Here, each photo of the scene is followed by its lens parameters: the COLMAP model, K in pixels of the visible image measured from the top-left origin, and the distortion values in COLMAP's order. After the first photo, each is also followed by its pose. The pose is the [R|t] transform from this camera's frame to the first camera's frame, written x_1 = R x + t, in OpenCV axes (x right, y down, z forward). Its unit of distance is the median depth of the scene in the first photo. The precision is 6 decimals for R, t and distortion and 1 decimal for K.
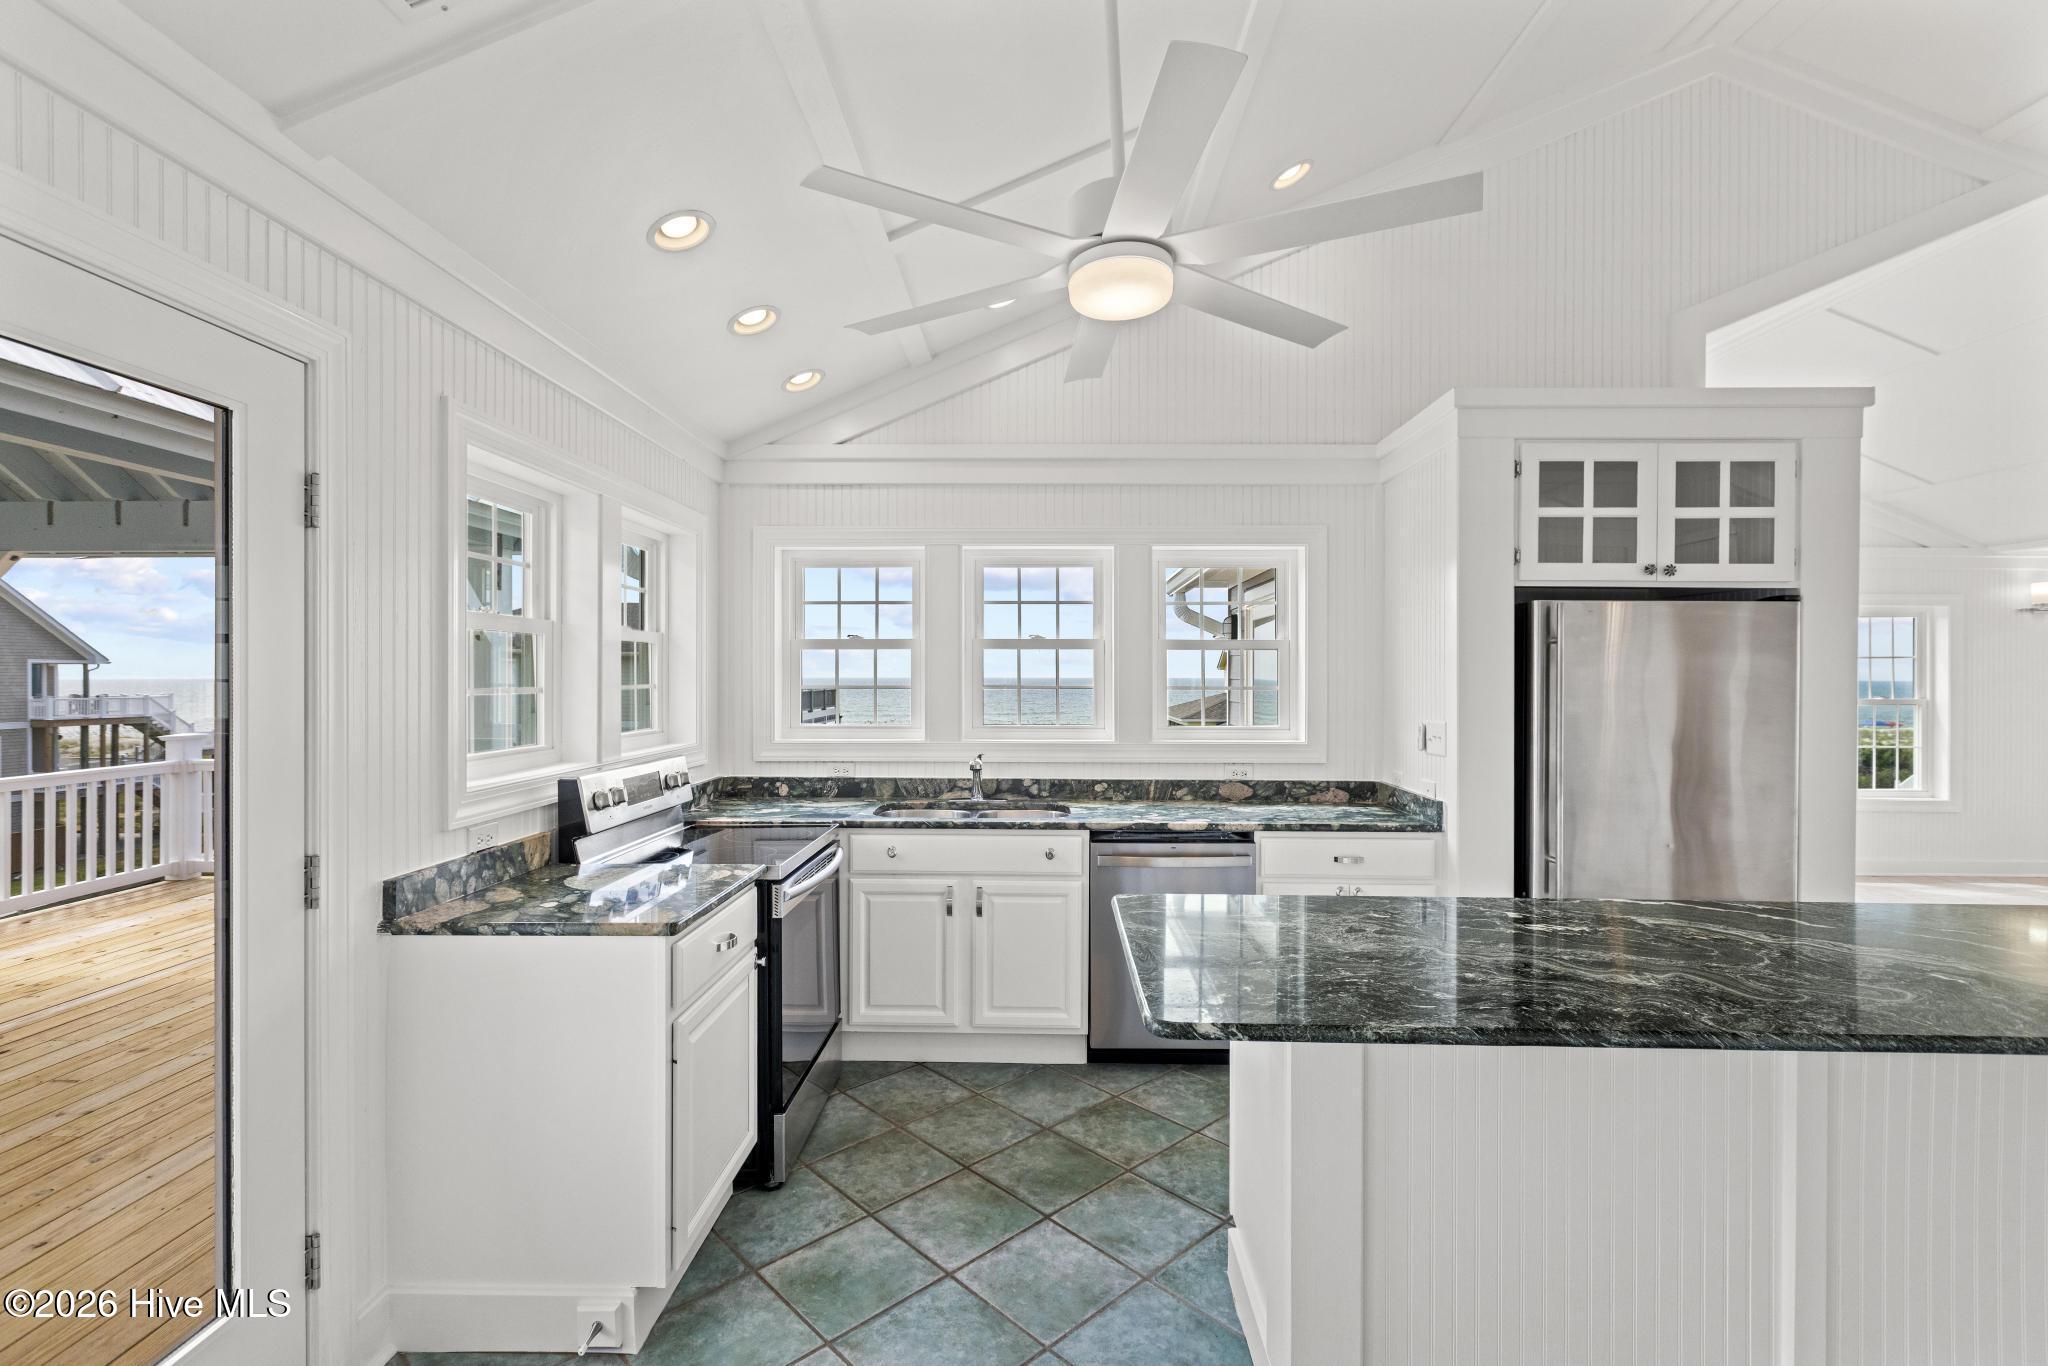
lens RADIAL K [[914.3, 0, 1026.3], [0, 914.3, 673.4], [0, 0, 1]] dist [-0.002077, -0.003283]
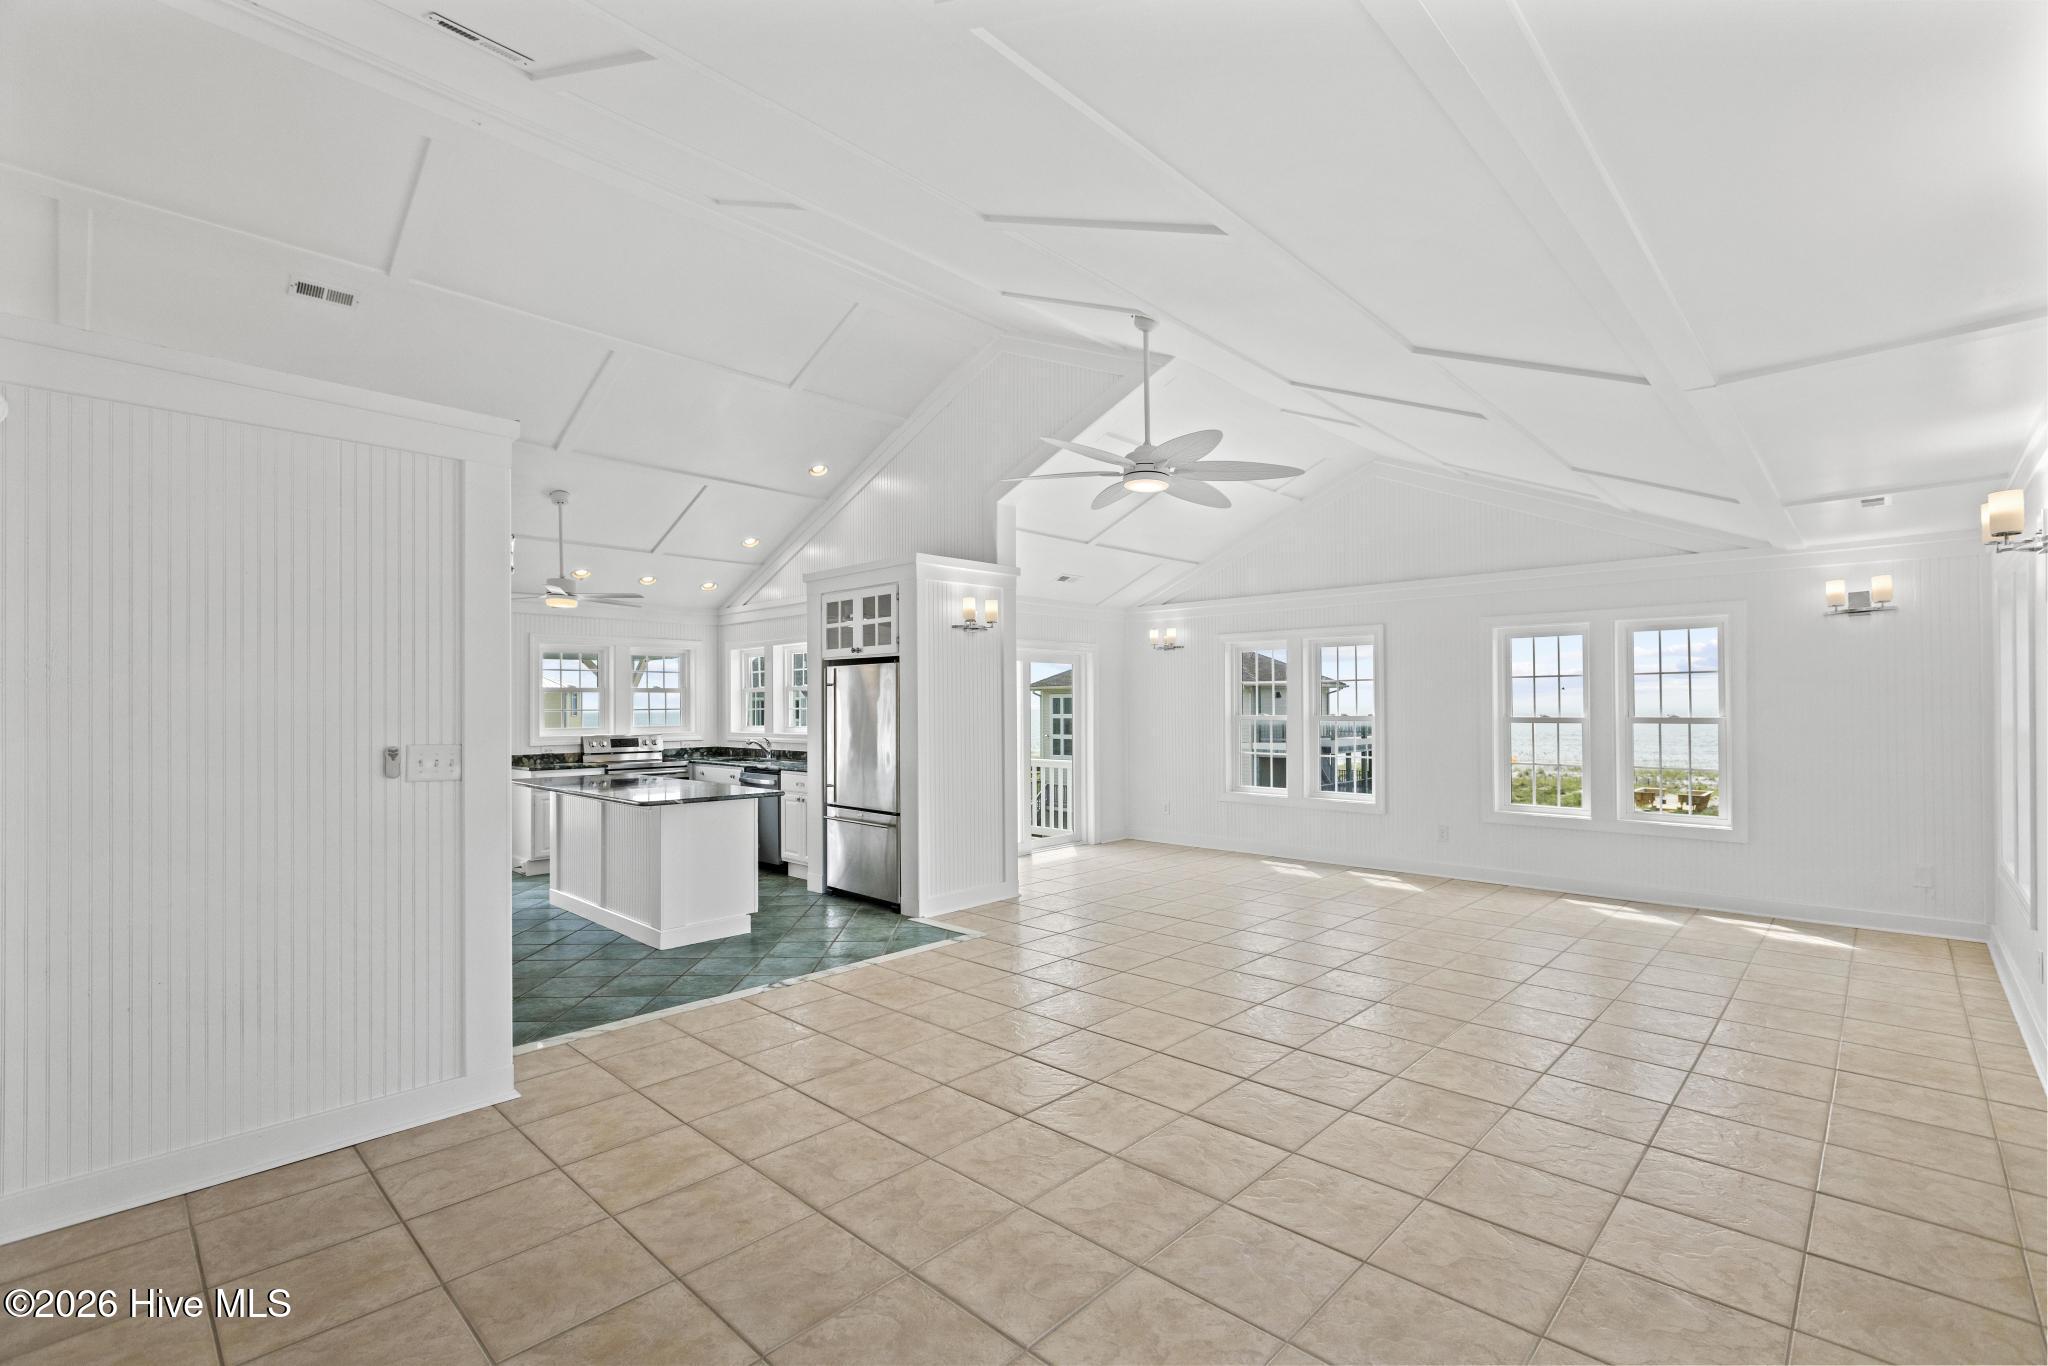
lens RADIAL K [[914.3, 0, 1029.9], [0, 914.3, 698.4], [0, 0, 1]] dist [-0.002077, -0.003283]
pose [[0.740040, -0.013484, -0.672427, 2.411664], [0.002096, 0.999840, -0.017742, 0.037514], [0.672559, 0.011720, 0.739951, -0.299660]]
